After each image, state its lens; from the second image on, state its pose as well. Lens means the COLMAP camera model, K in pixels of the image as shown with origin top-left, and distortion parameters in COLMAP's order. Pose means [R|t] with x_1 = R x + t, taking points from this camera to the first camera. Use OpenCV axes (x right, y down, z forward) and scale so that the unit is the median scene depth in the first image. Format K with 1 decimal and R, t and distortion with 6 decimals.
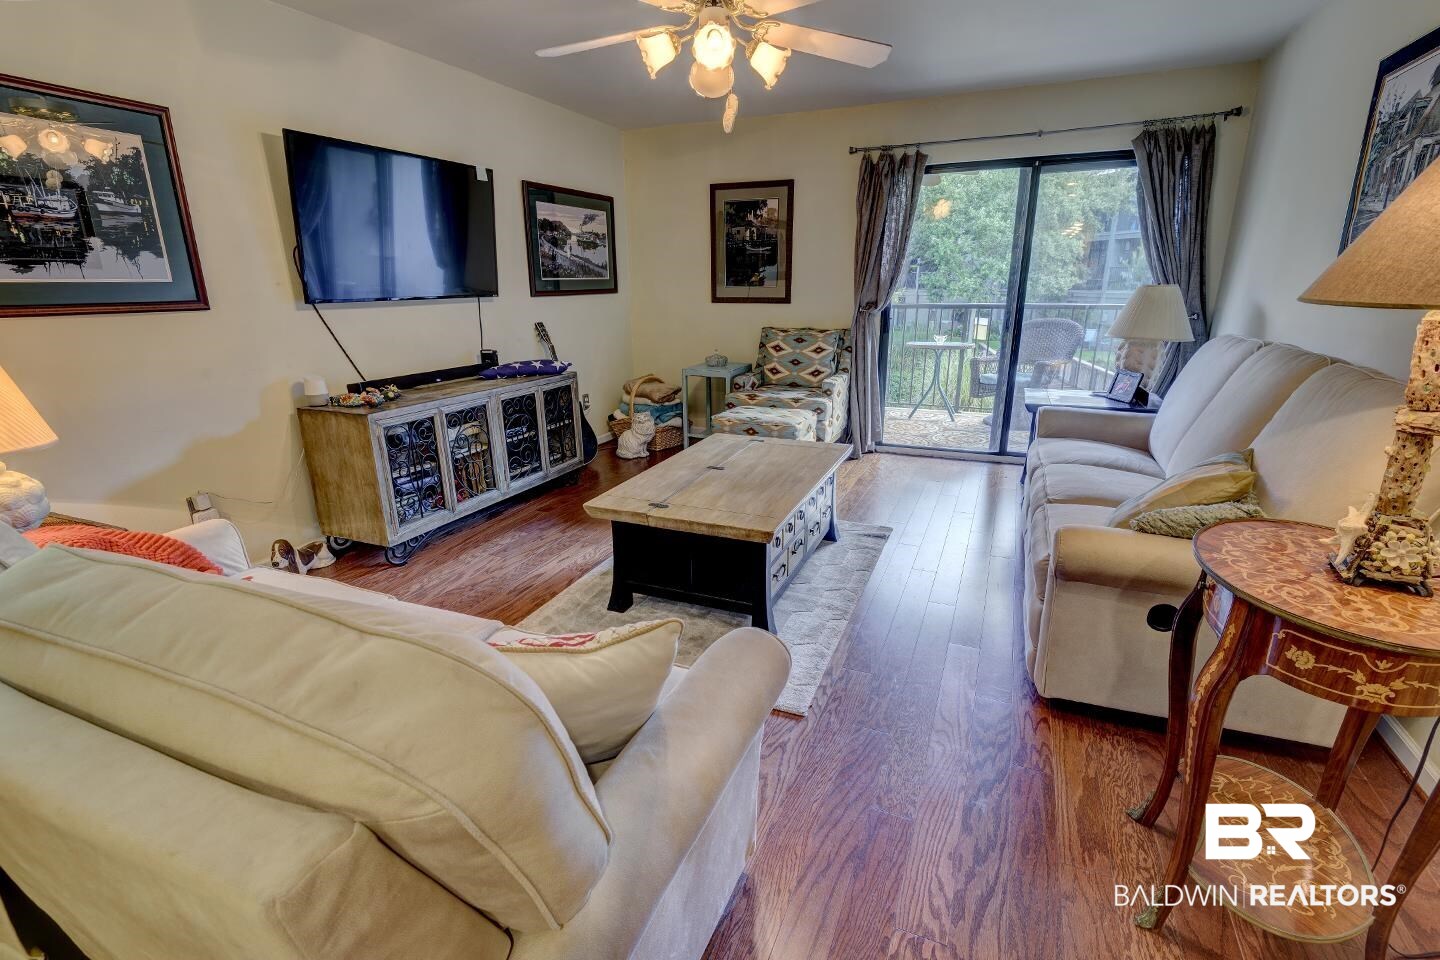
lens RADIAL K [[654.0, 0, 724.0], [0, 654.0, 475.5], [0, 0, 1]] dist [0.038402, -0.026214]
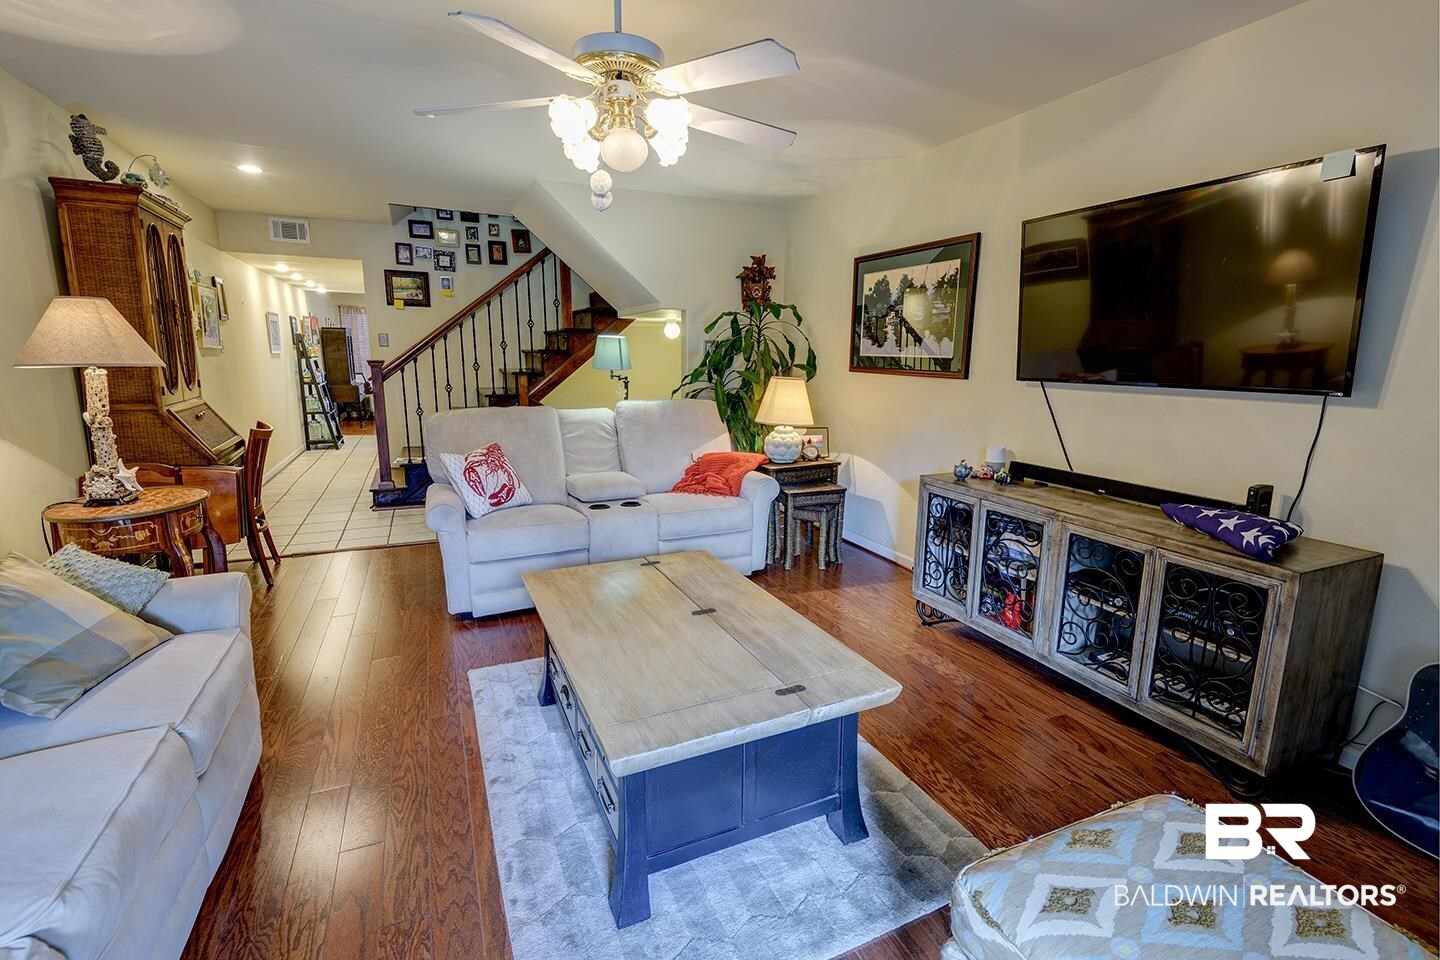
lens RADIAL K [[654.0, 0, 724.0], [0, 654.0, 475.5], [0, 0, 1]] dist [0.038402, -0.026214]
pose [[-0.675272, 0.141098, -0.723947, 0.413353], [-0.211203, 0.903439, 0.373084, -0.367682], [0.706683, 0.404833, -0.580266, 1.189470]]
